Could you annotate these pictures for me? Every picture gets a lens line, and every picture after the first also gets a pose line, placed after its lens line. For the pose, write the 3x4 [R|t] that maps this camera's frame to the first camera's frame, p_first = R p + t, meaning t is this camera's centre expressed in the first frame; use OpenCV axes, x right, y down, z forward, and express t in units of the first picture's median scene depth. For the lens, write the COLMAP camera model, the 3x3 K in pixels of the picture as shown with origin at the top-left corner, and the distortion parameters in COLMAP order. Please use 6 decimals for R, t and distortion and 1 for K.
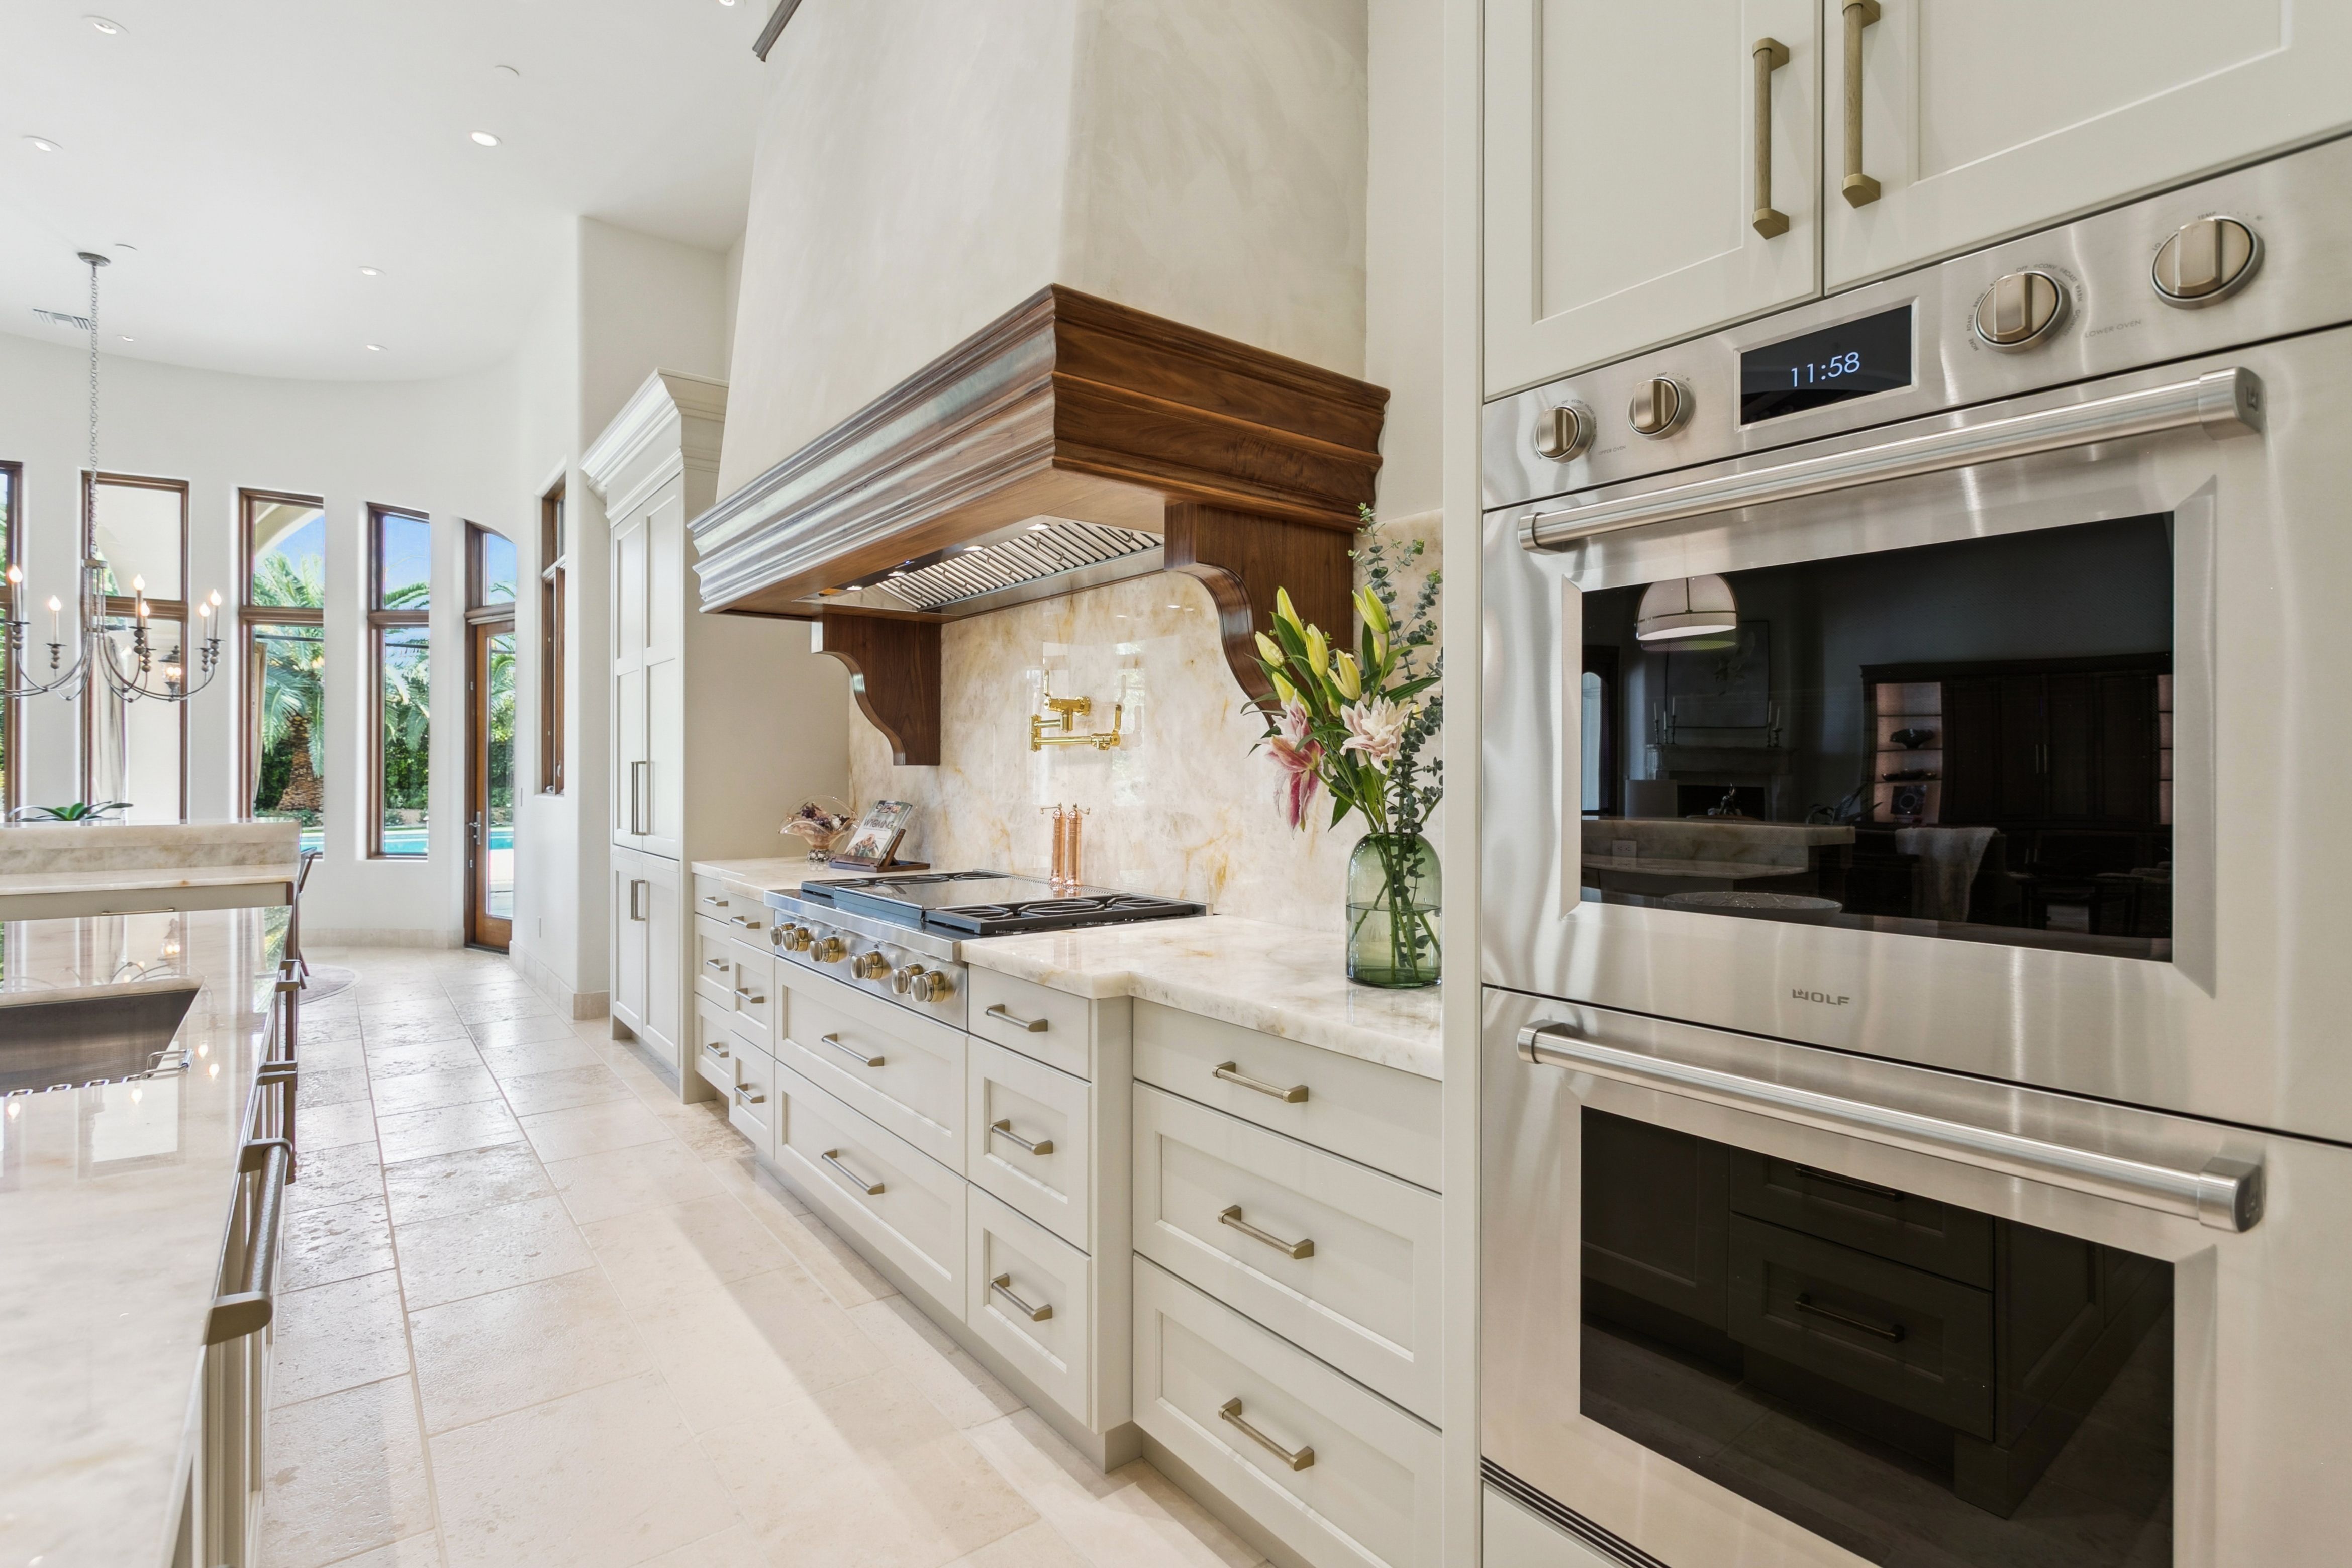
lens RADIAL K [[1104.2, 0, 1175.0], [0, 1104.2, 773.0], [0, 0, 1]] dist [-0.001952, 0.001057]
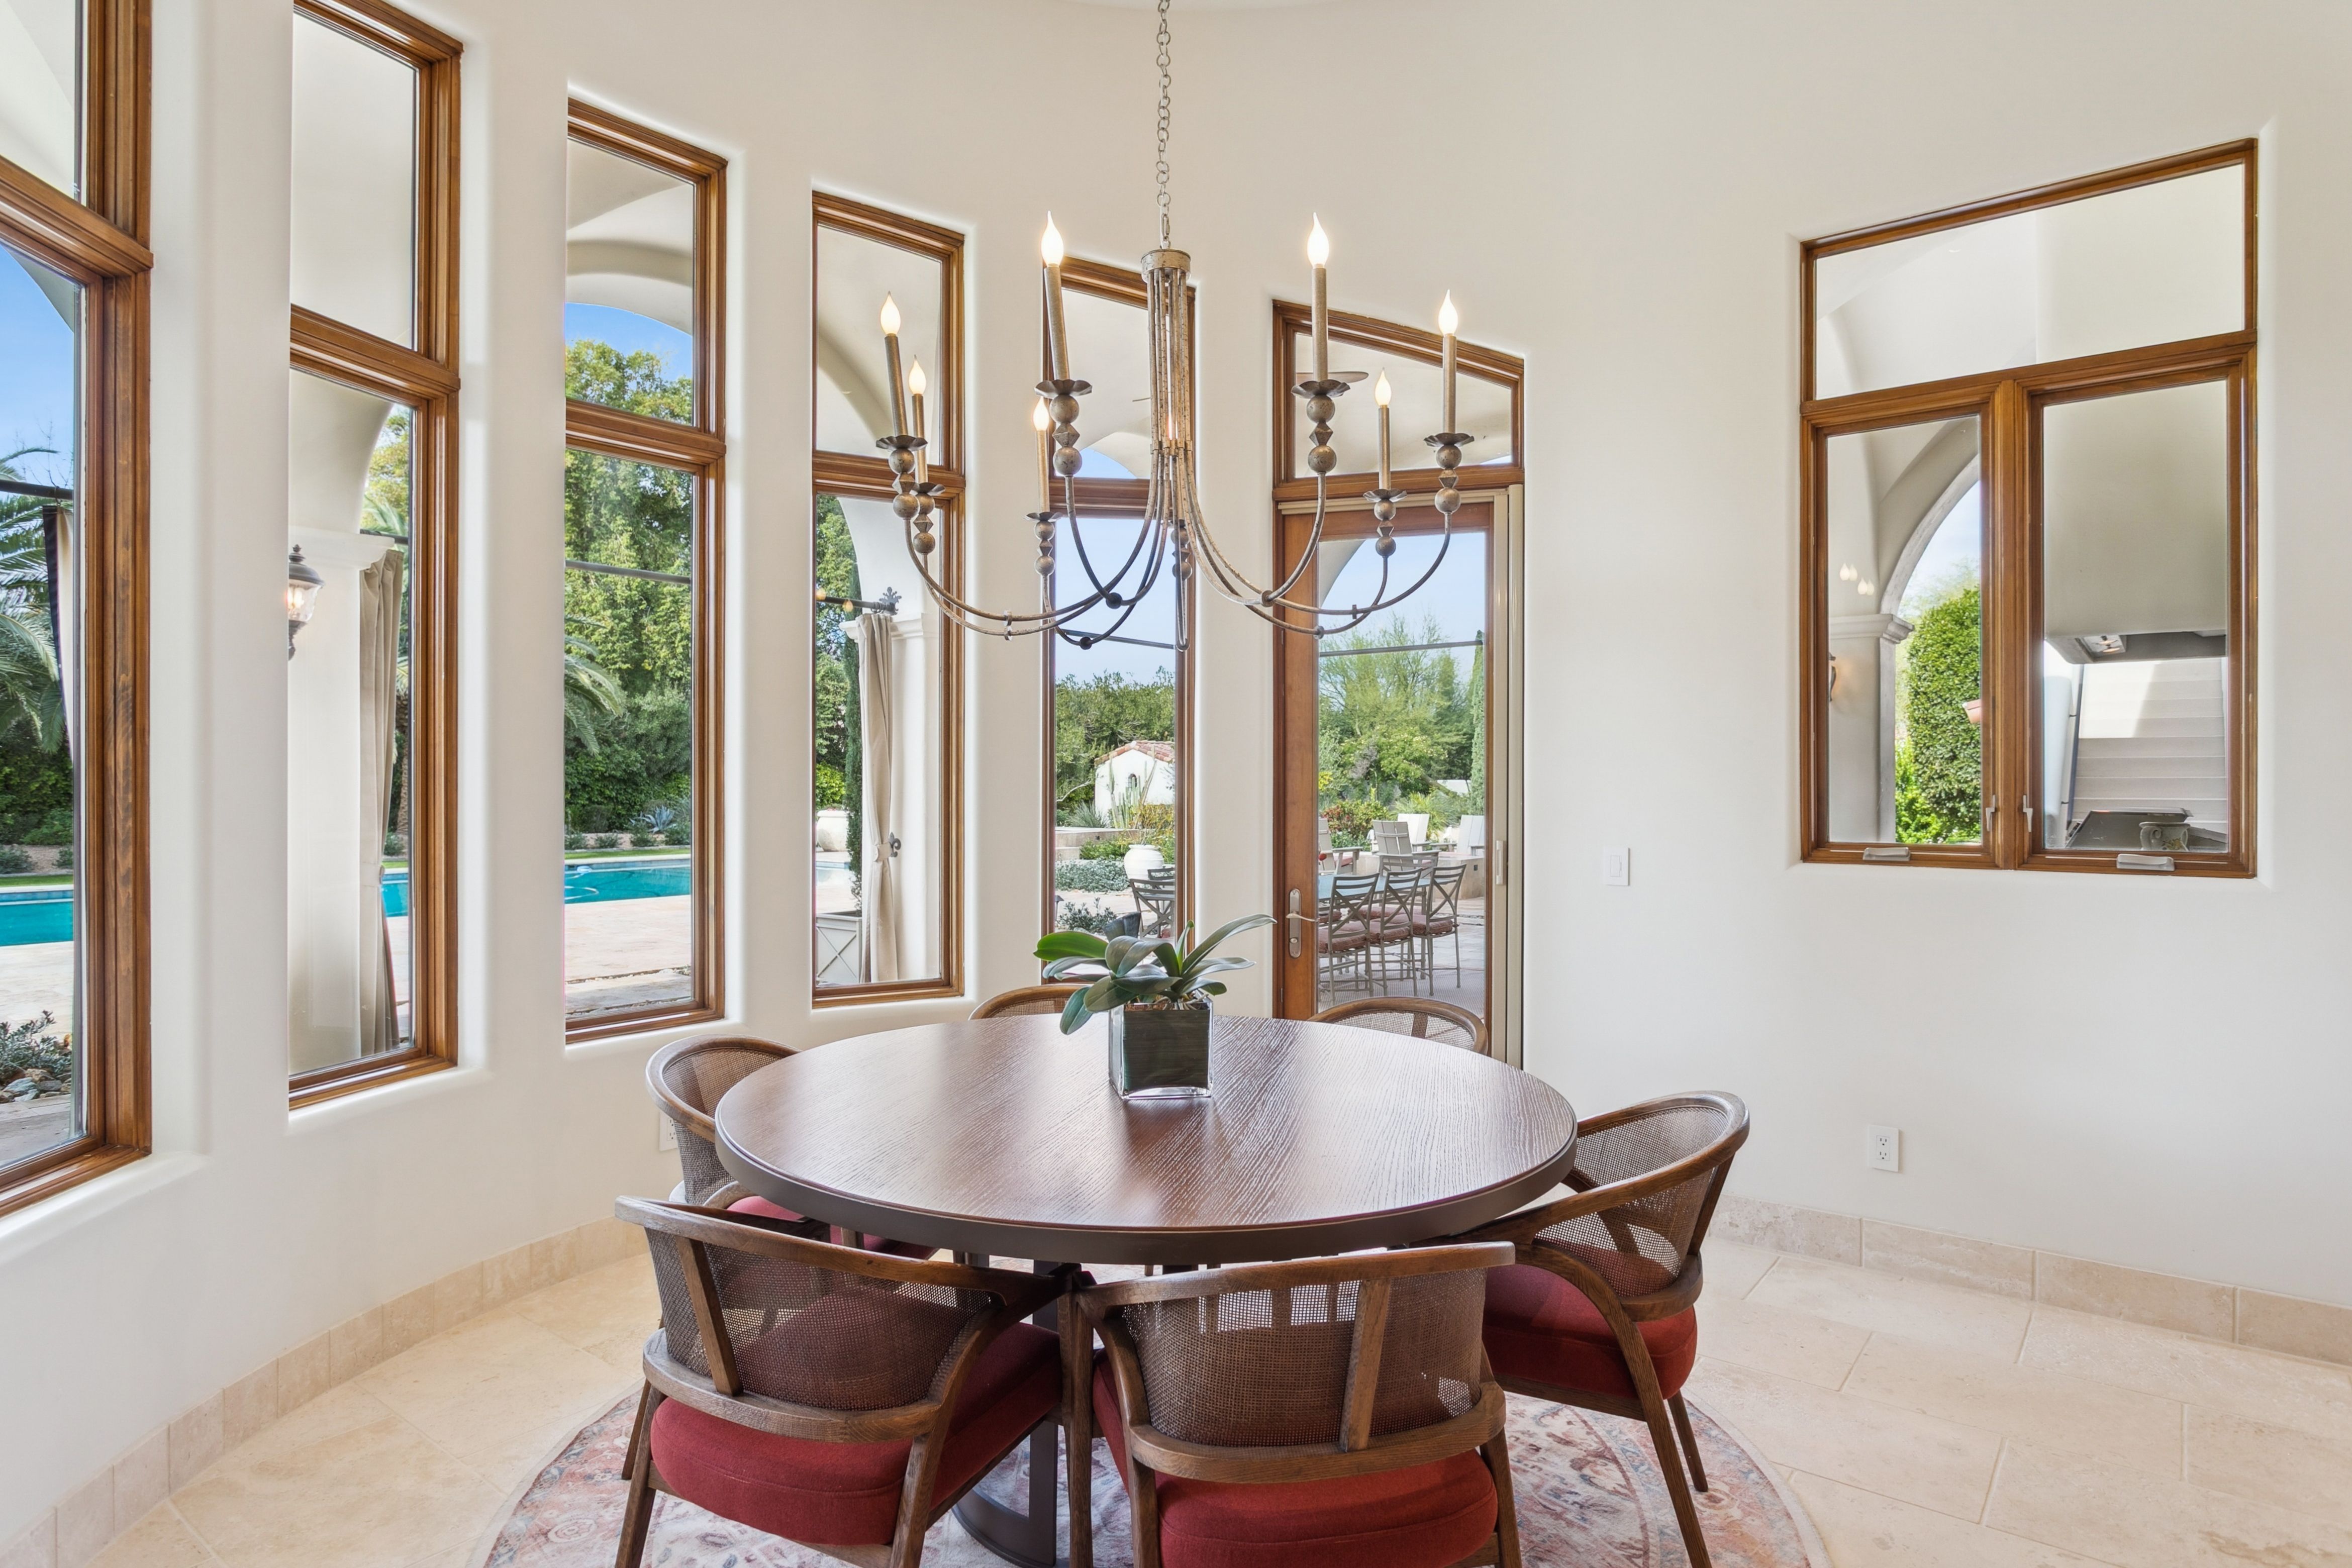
lens RADIAL K [[1311.6, 0, 1176.0], [0, 1311.6, 784.0], [0, 0, 1]] dist [-0.003347, -0.000637]
pose [[0.972699, 0.000096, 0.232070, -2.030396], [-0.000240, 1.000000, 0.000593, -0.034351], [-0.232069, -0.000632, 0.972699, 1.083115]]
